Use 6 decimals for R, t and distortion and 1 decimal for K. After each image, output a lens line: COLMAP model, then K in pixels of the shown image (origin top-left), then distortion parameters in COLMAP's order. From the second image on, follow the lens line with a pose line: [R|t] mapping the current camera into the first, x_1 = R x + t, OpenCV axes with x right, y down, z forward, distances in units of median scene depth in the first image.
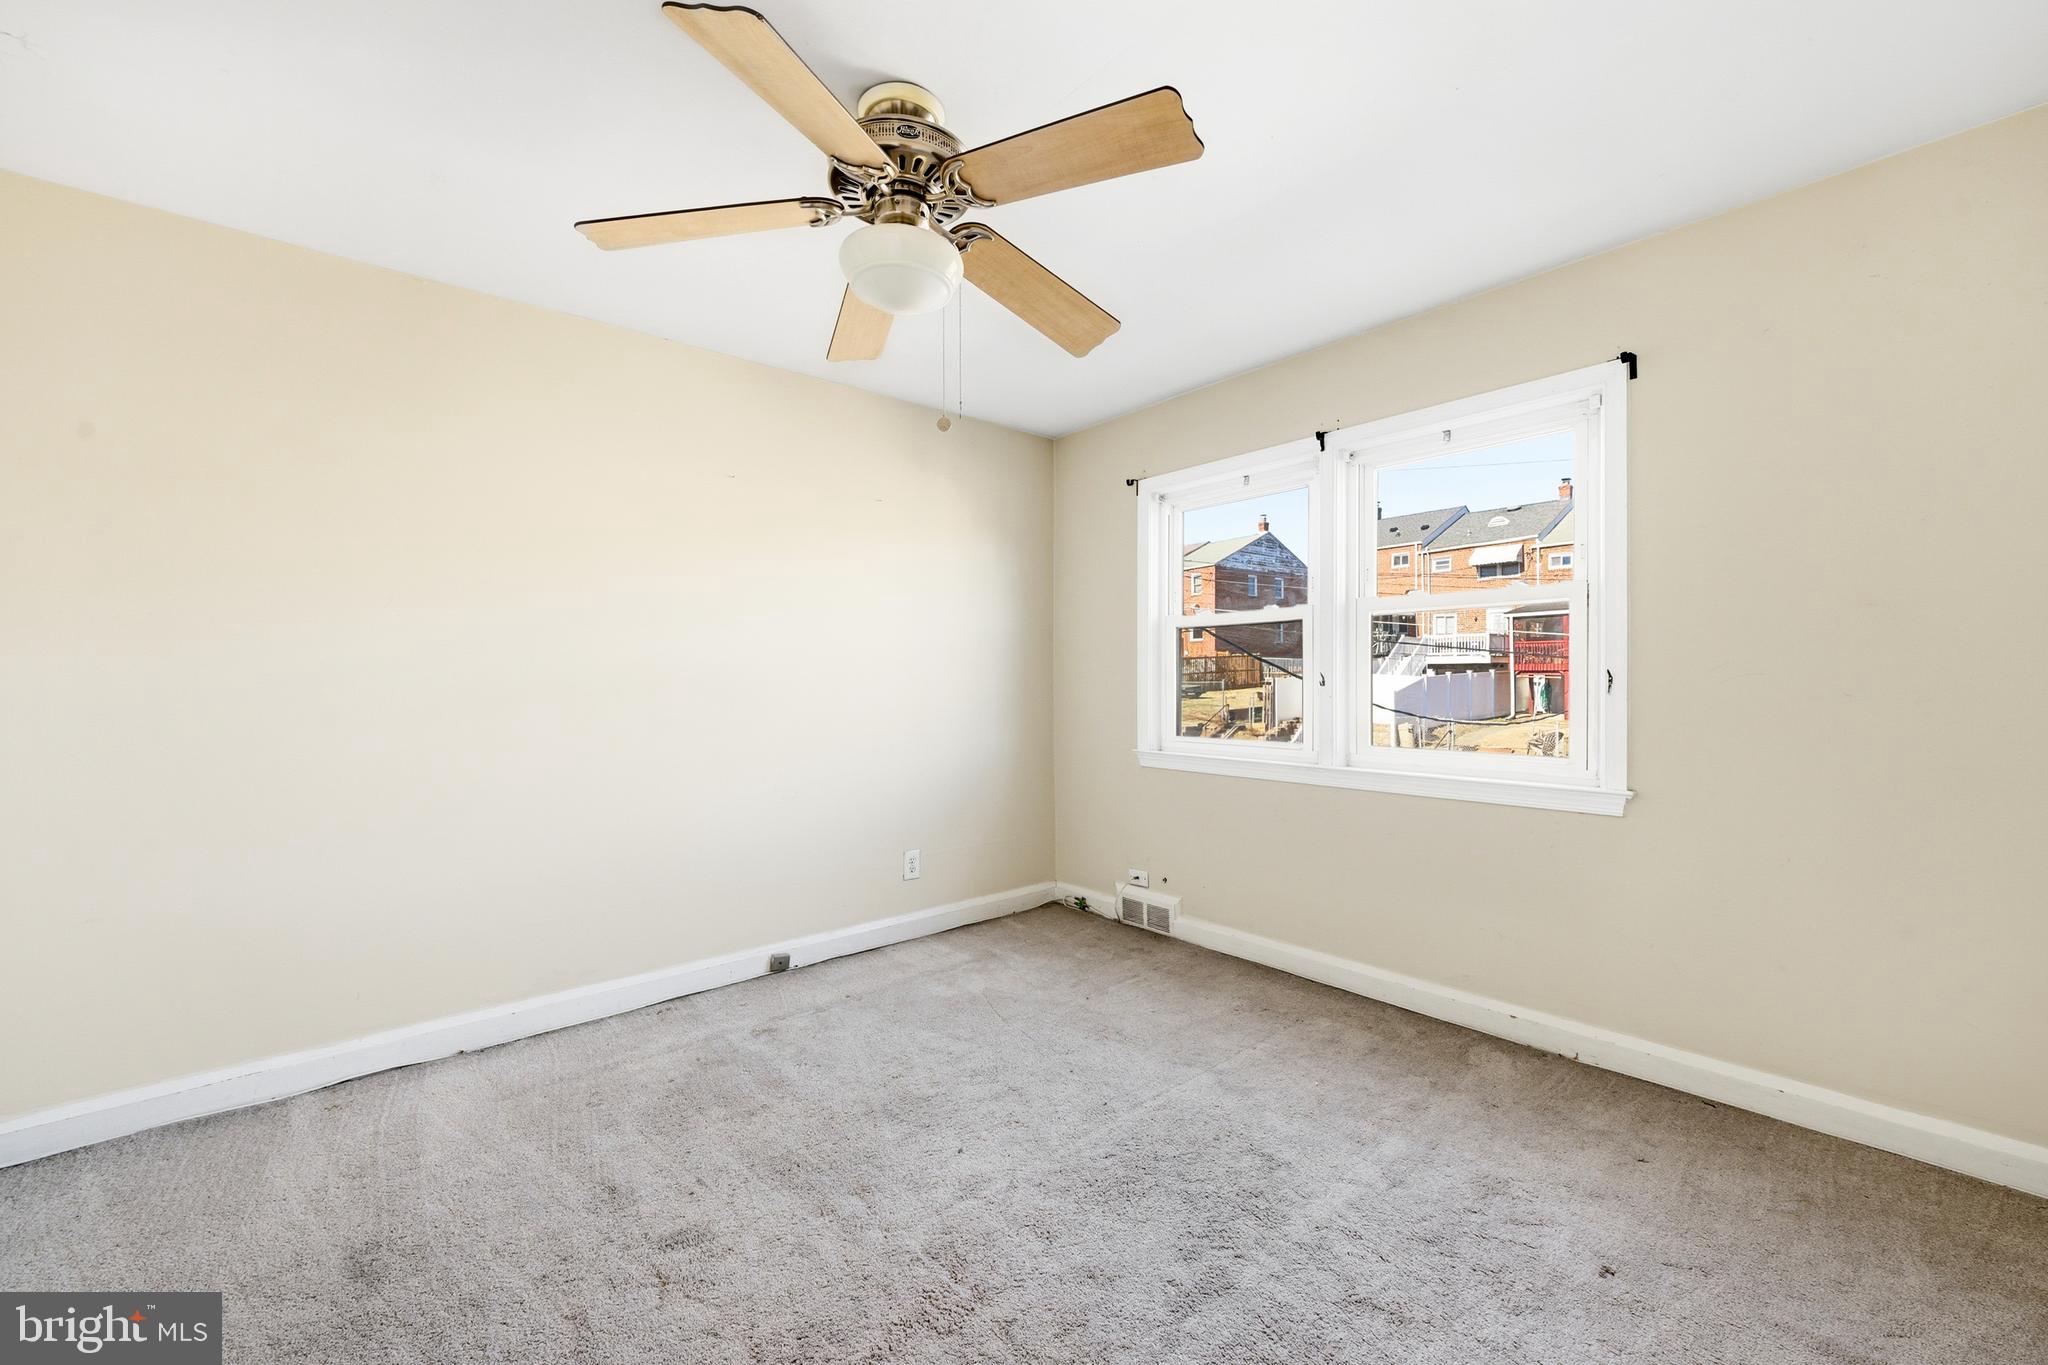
lens RADIAL K [[816.9, 0, 1025.3], [0, 816.9, 683.1], [0, 0, 1]] dist [-0.002004, -0.000411]
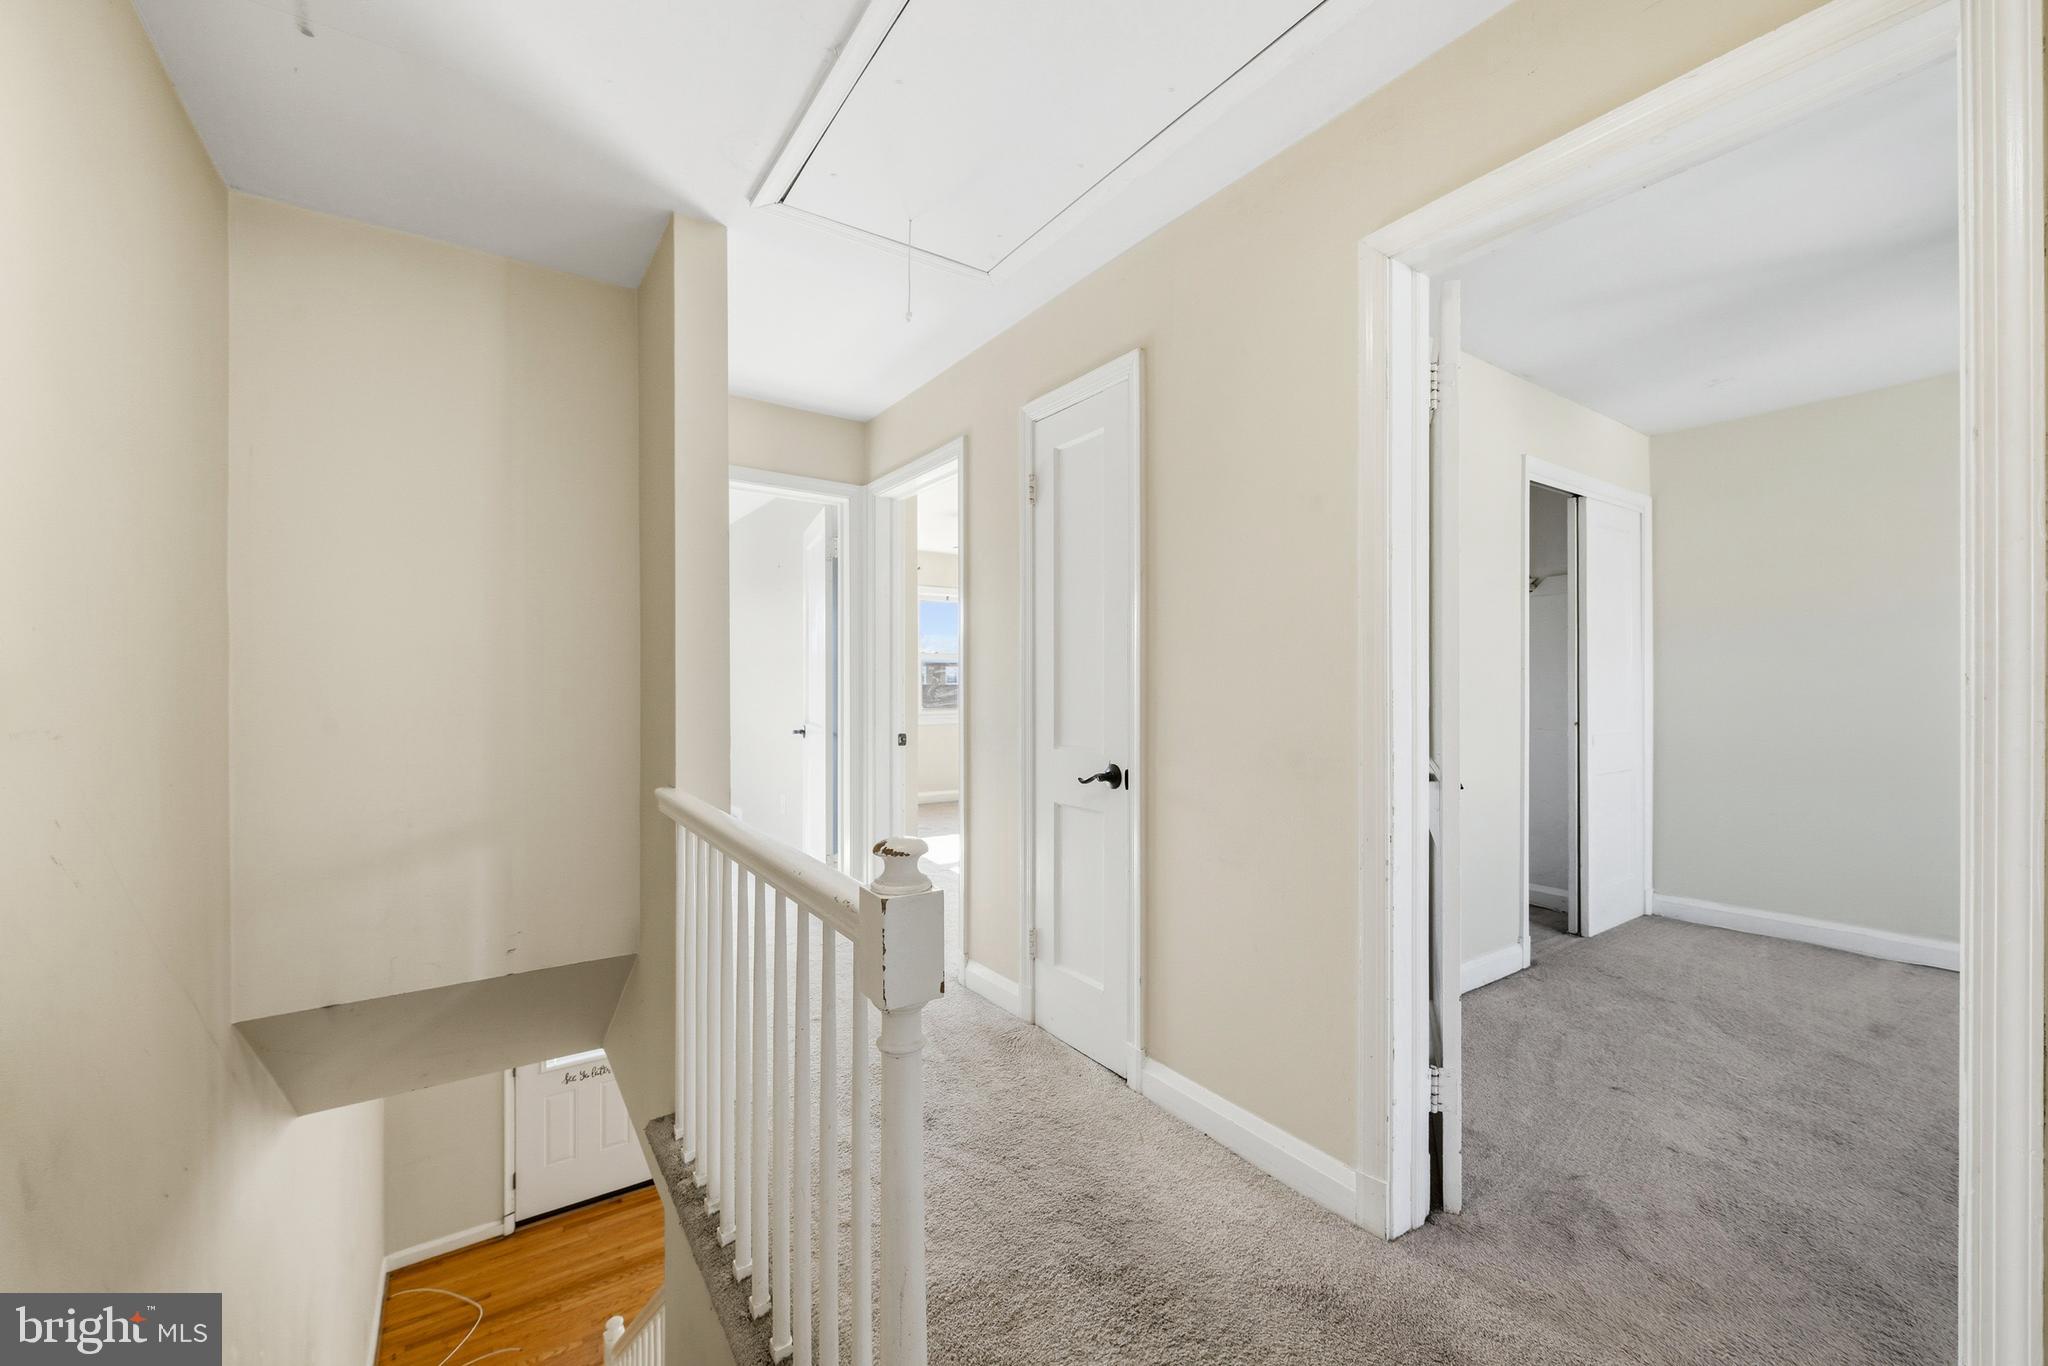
lens RADIAL K [[816.9, 0, 1026.3], [0, 816.9, 680.5], [0, 0, 1]] dist [-0.002004, -0.000411]
pose [[-0.104242, 0.001280, -0.994551, 0.804491], [-0.004297, 0.999989, 0.001737, 0.001834], [0.994543, 0.004455, -0.104236, -0.445519]]
